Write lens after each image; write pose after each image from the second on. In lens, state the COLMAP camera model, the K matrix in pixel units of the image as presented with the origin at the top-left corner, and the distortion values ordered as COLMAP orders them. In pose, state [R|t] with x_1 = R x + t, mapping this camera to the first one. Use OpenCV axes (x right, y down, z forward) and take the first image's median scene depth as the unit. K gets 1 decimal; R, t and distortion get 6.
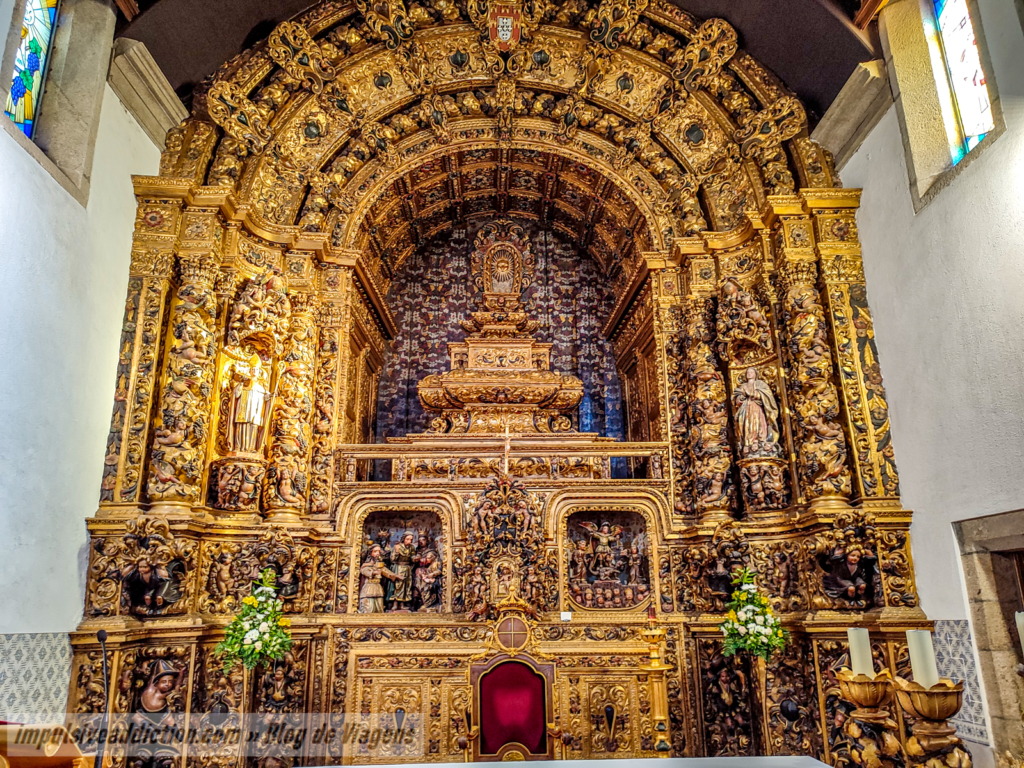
lens RADIAL K [[728.8, 0, 511.2], [0, 728.8, 384.7], [0, 0, 1]] dist [-0.000457, -0.002148]
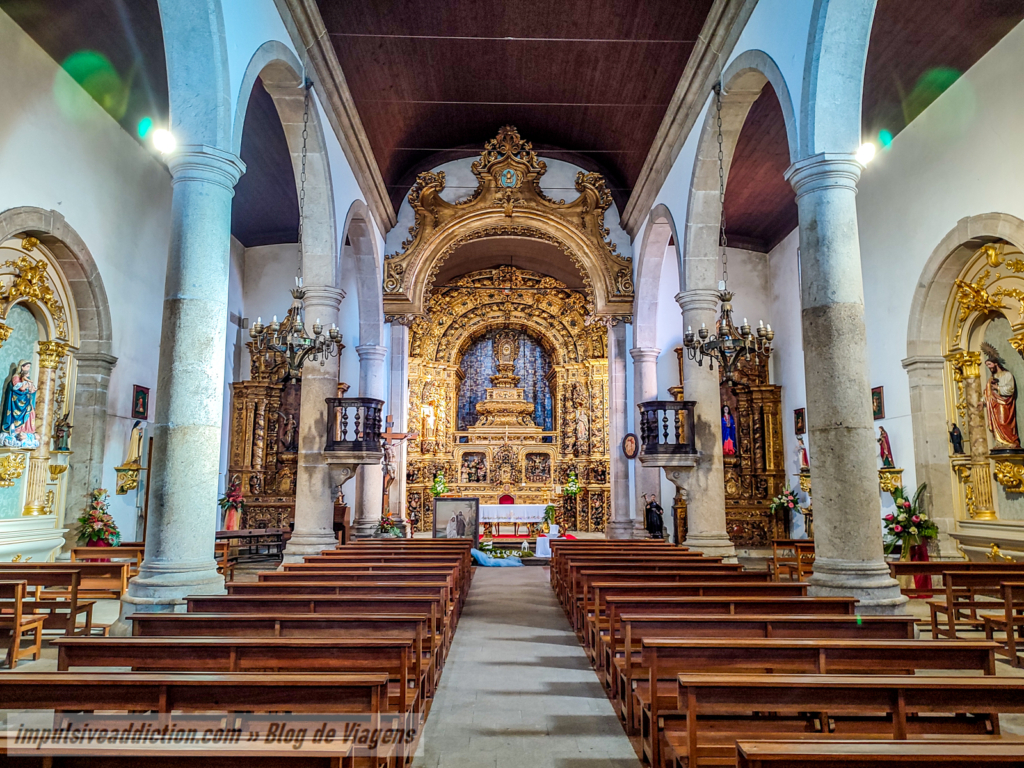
lens RADIAL K [[728.8, 0, 511.2], [0, 728.8, 384.1], [0, 0, 1]] dist [-0.000457, -0.002148]
pose [[0.999873, 0.010513, -0.011949, 0.048594], [-0.008391, 0.986165, 0.165552, -0.640255], [0.013524, -0.165431, 0.986129, -2.062828]]
